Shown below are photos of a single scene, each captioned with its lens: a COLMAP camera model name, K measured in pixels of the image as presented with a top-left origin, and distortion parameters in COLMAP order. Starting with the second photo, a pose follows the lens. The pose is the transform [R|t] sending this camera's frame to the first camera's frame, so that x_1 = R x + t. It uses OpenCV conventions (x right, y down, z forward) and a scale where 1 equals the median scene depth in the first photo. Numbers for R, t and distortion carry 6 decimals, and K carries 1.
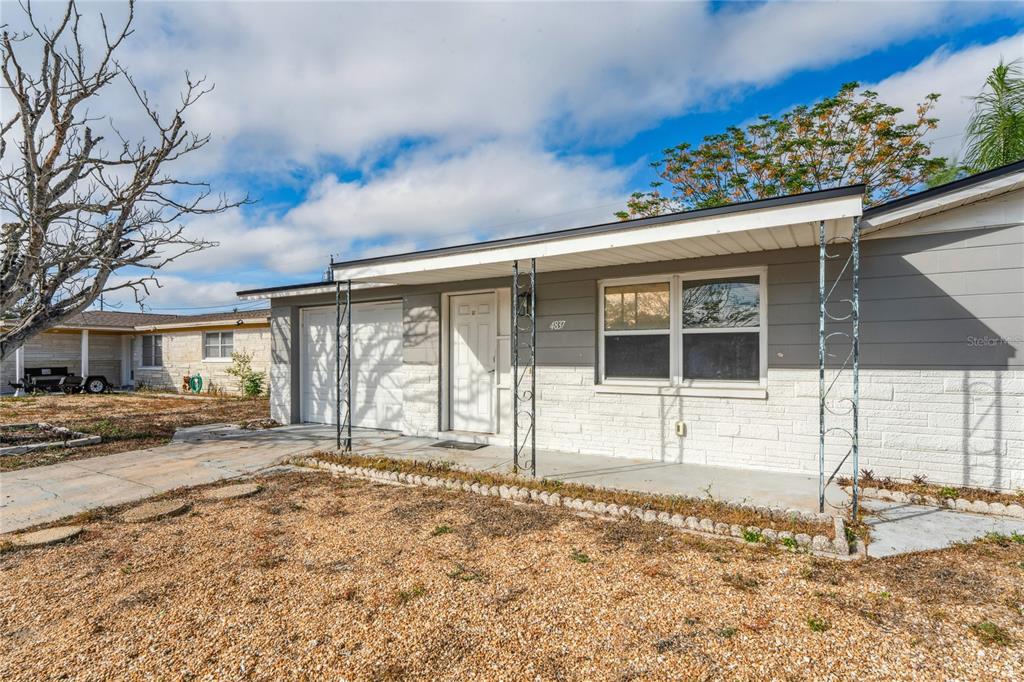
lens RADIAL K [[520.3, 0, 512.0], [0, 520.3, 341.0], [0, 0, 1]] dist [-0.000590, -0.000235]
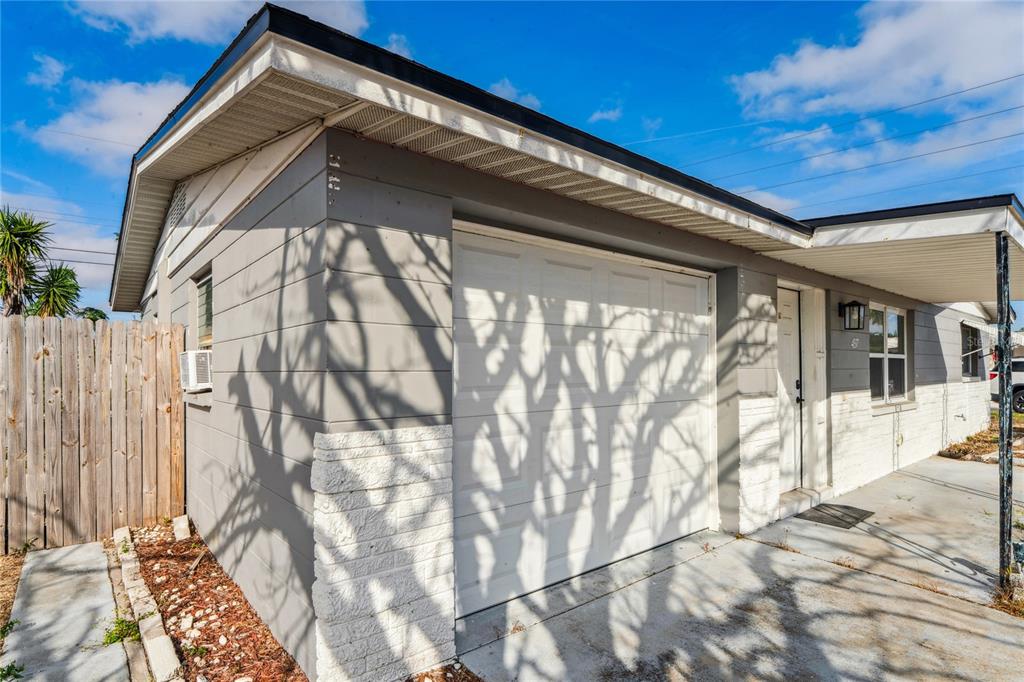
lens RADIAL K [[520.3, 0, 512.0], [0, 520.3, 341.0], [0, 0, 1]] dist [-0.000590, -0.000235]
pose [[0.335812, 0.046832, 0.940764, -0.713241], [-0.032741, 0.998740, -0.038031, 0.013323], [-0.941360, -0.018031, 0.336923, 0.953437]]
